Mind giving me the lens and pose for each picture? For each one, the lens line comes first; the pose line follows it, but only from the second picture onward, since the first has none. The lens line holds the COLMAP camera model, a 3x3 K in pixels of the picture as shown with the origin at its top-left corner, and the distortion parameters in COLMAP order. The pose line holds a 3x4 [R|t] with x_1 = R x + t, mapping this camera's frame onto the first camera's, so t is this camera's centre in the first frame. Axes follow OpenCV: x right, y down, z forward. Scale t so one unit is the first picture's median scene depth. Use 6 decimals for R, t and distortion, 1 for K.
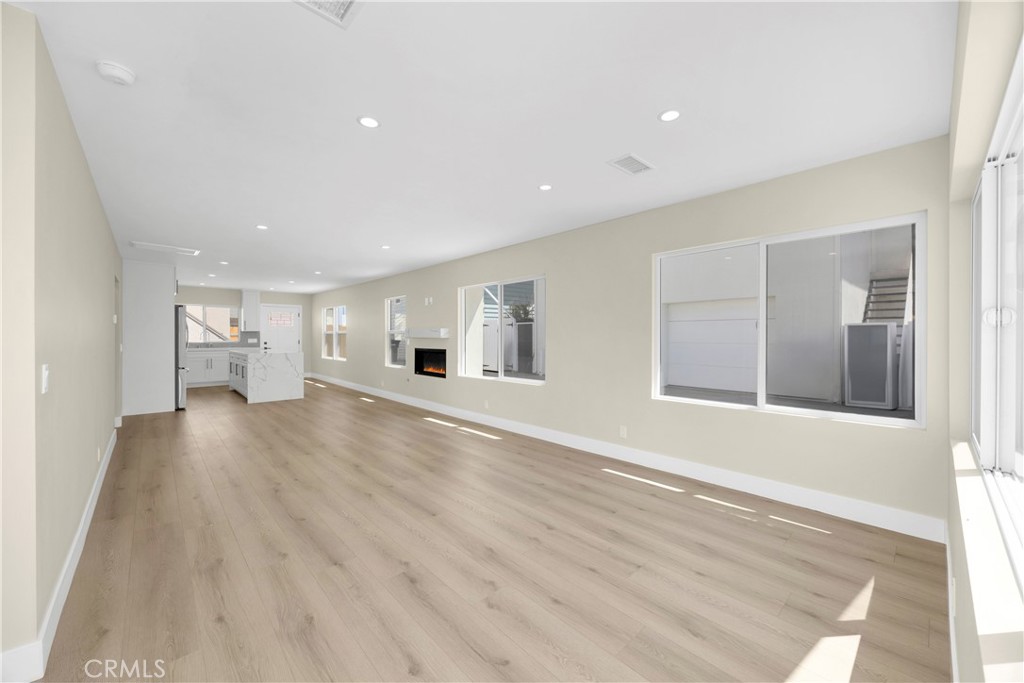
lens RADIAL K [[388.4, 0, 511.8], [0, 388.4, 343.1], [0, 0, 1]] dist [-0.006956, 0.000326]
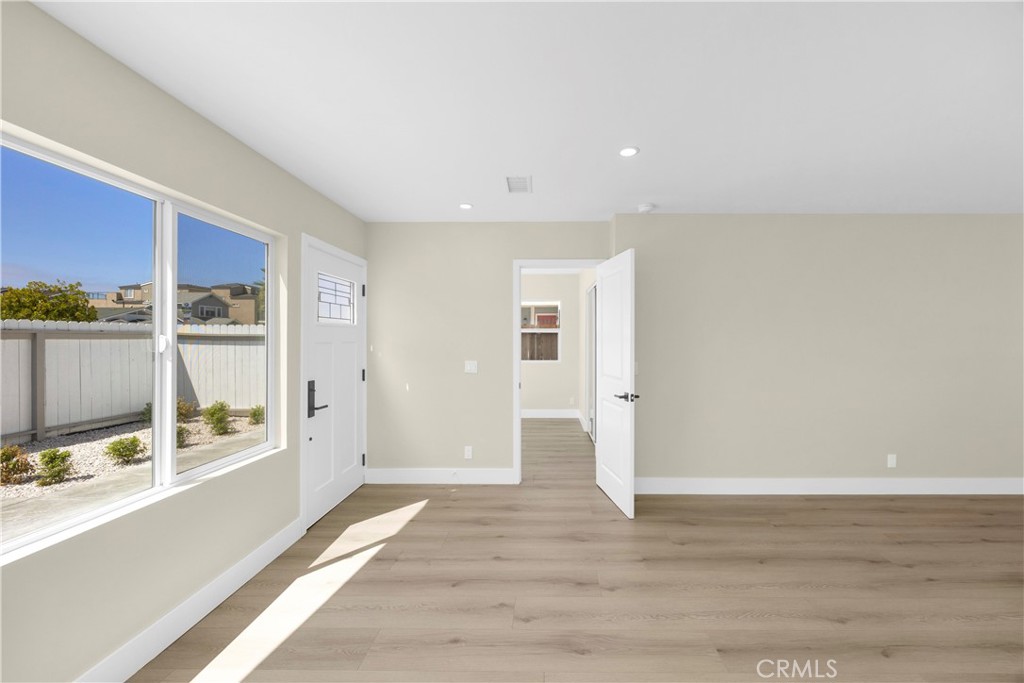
lens RADIAL K [[400.7, 0, 537.5], [0, 400.7, 342.2], [0, 0, 1]] dist [-0.007685, 0.001175]
pose [[-0.687357, 0.005840, -0.726296, 0.198703], [-0.013908, 0.999678, 0.021201, -0.024628], [0.726186, 0.024674, -0.687055, 0.524988]]
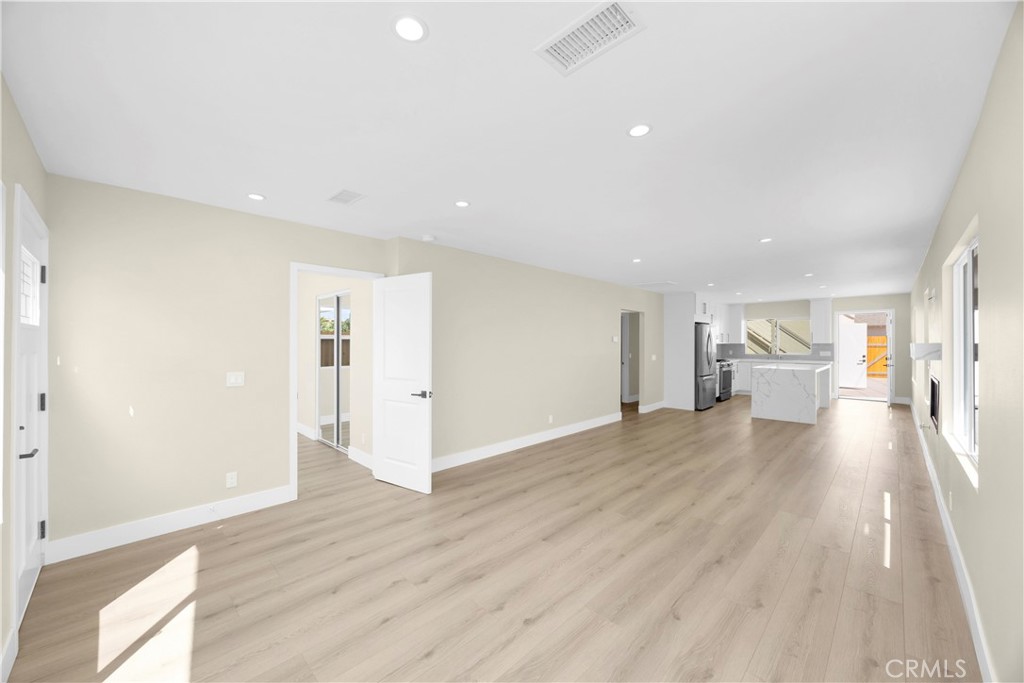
lens RADIAL K [[388.4, 0, 511.2], [0, 388.4, 345.3], [0, 0, 1]] dist [-0.006956, 0.000326]
pose [[0.042474, 0.003791, -0.999090, 0.342104], [-0.018591, 0.999823, 0.003003, -0.024787], [0.998925, 0.018446, 0.042537, 0.374175]]
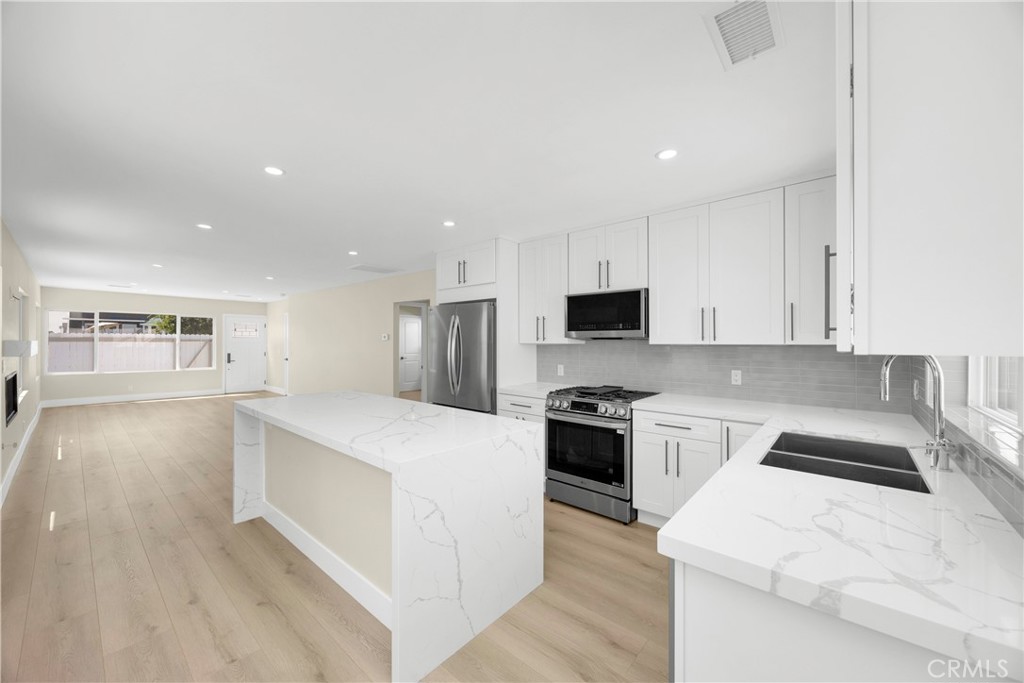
lens RADIAL K [[388.4, 0, 510.4], [0, 388.4, 337.7], [0, 0, 1]] dist [-0.006956, 0.000326]
pose [[-0.995411, -0.000709, -0.095690, -0.952518], [-0.001988, 0.999910, 0.013276, -0.056071], [0.095672, 0.013405, -0.995323, 1.741478]]
